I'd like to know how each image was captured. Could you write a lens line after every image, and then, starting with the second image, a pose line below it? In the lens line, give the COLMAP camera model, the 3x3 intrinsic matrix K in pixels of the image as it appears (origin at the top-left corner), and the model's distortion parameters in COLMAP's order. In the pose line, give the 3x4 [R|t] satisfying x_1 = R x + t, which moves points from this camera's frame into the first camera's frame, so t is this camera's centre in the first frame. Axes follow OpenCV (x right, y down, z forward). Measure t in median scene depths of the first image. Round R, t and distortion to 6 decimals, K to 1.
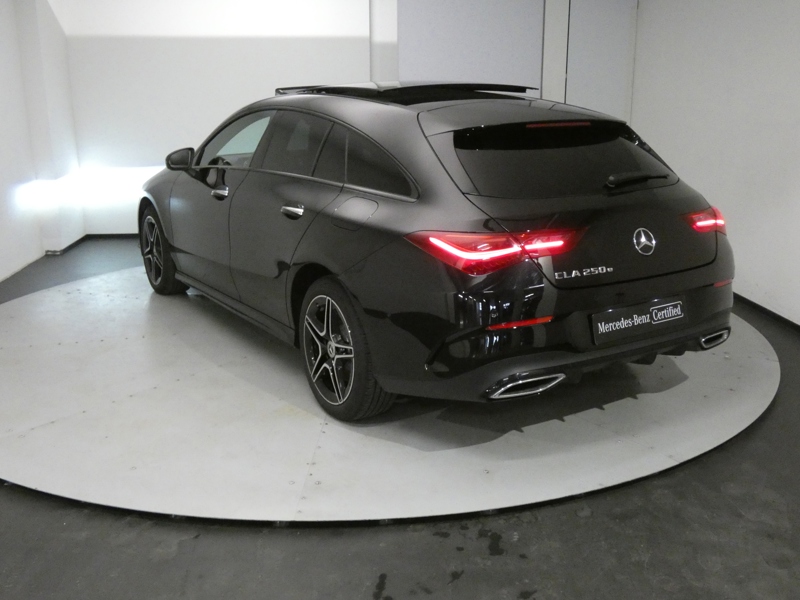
lens RADIAL K [[807.9, 0, 400.0], [0, 807.9, 300.0], [0, 0, 1]] dist [0.002962, -0.006524]
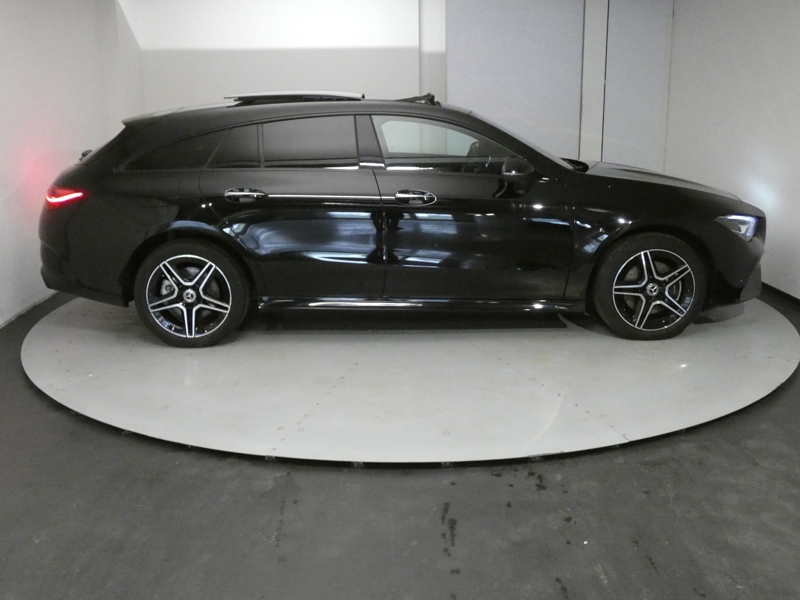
lens RADIAL K [[807.9, 0, 400.0], [0, 807.9, 300.0], [0, 0, 1]] dist [0.002962, -0.006524]
pose [[0.998893, 0.001435, -0.047014, -0.031437], [-0.001803, 0.999968, -0.007780, 0.045875], [0.047001, 0.007856, 0.998864, -0.176091]]
